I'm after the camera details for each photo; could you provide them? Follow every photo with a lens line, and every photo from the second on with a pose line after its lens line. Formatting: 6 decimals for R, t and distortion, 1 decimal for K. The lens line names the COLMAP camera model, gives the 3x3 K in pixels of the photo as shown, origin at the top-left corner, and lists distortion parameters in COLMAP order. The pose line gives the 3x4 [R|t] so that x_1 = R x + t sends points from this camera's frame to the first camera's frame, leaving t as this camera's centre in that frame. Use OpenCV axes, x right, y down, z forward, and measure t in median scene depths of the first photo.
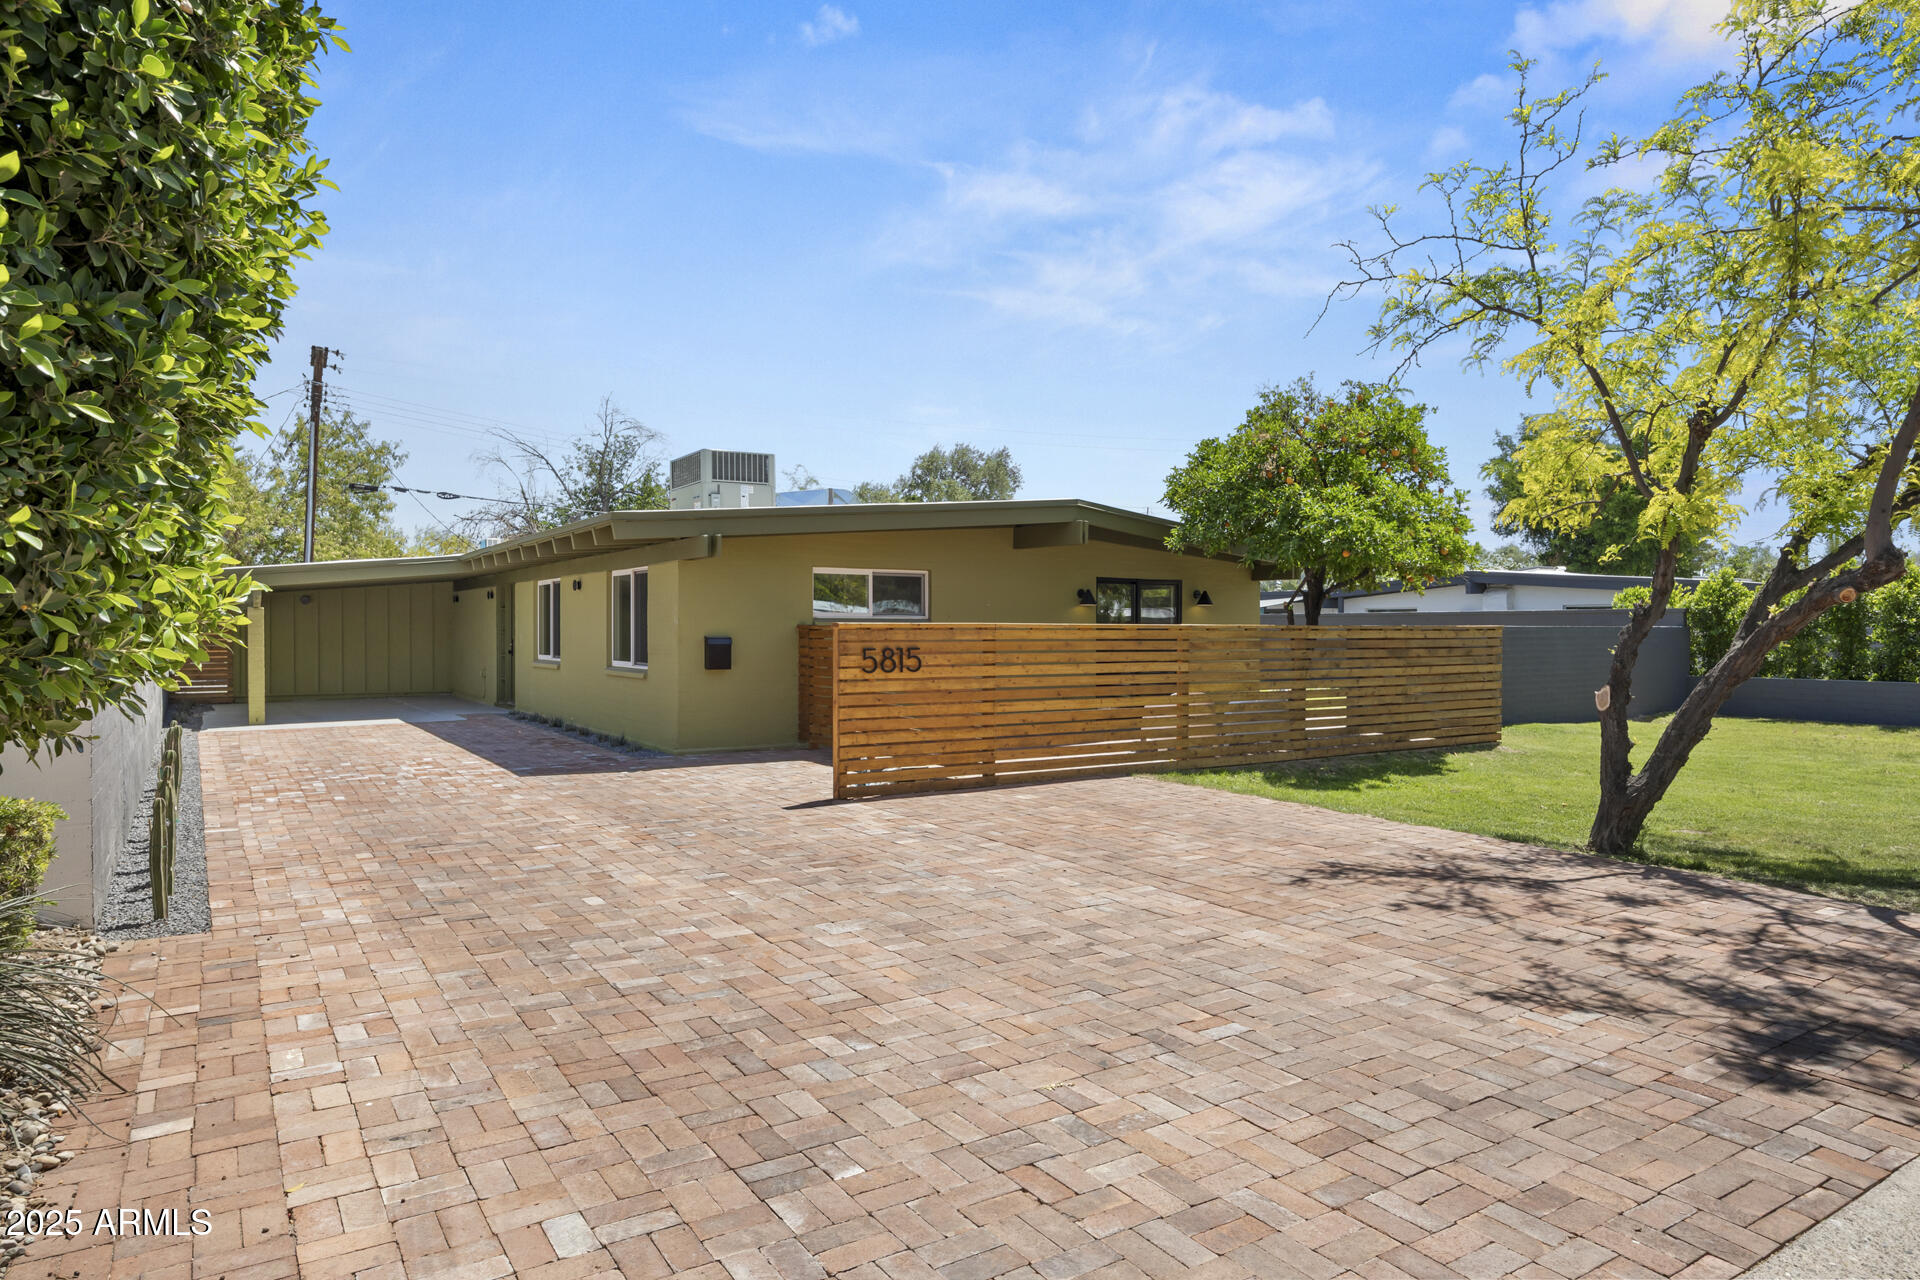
lens RADIAL K [[1141.9, 0, 899.3], [0, 1141.9, 644.4], [0, 0, 1]] dist [0.000596, -0.000228]
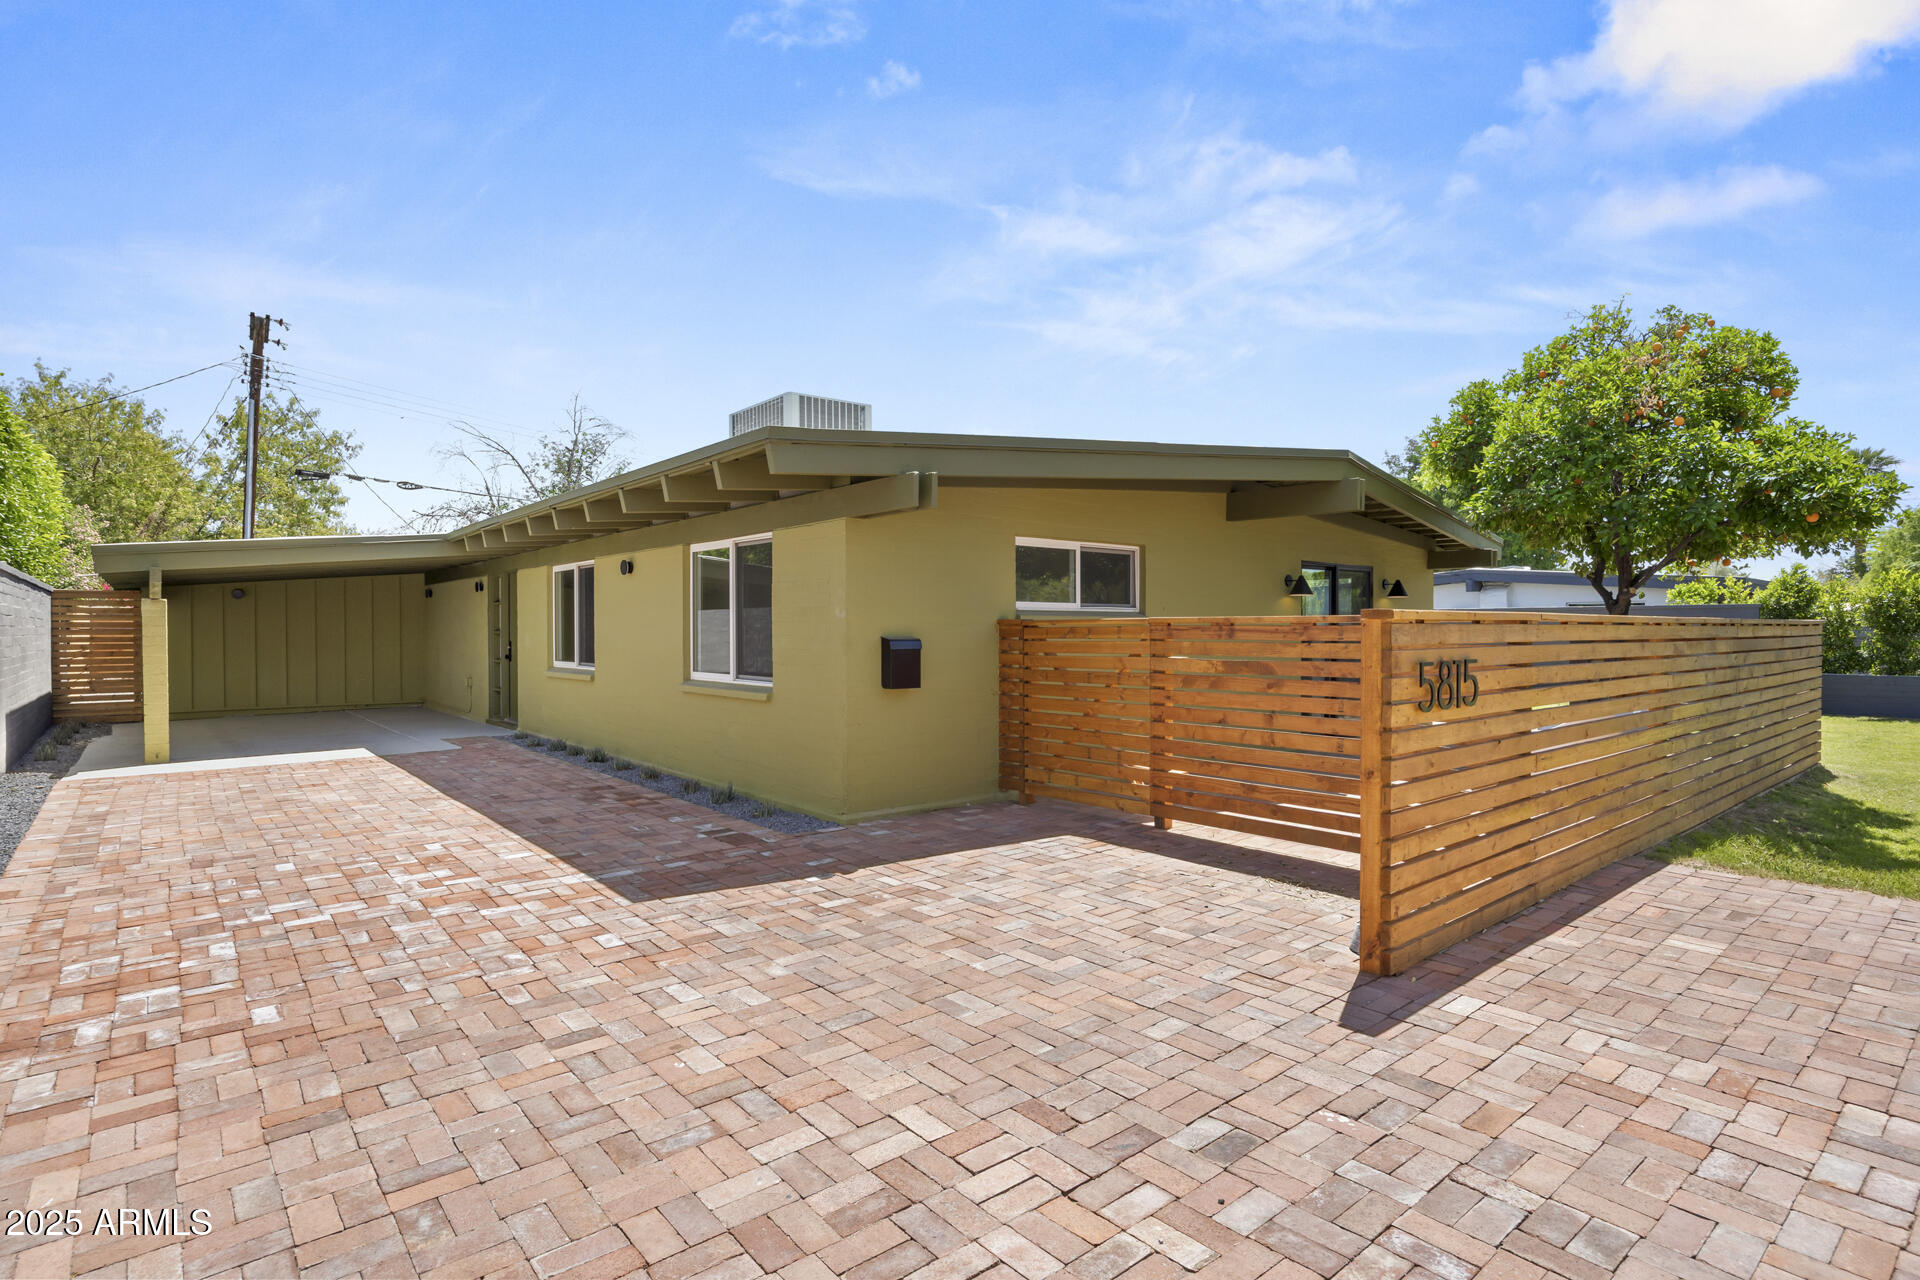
lens RADIAL K [[1031.8, 0, 960.0], [0, 1031.8, 640.0], [0, 0, 1]] dist [-0.005855, 0.000026]
pose [[0.992404, -0.003770, 0.122967, -0.112774], [0.004072, 0.999989, -0.002199, -0.002344], [-0.122958, 0.002683, 0.992408, 0.237205]]
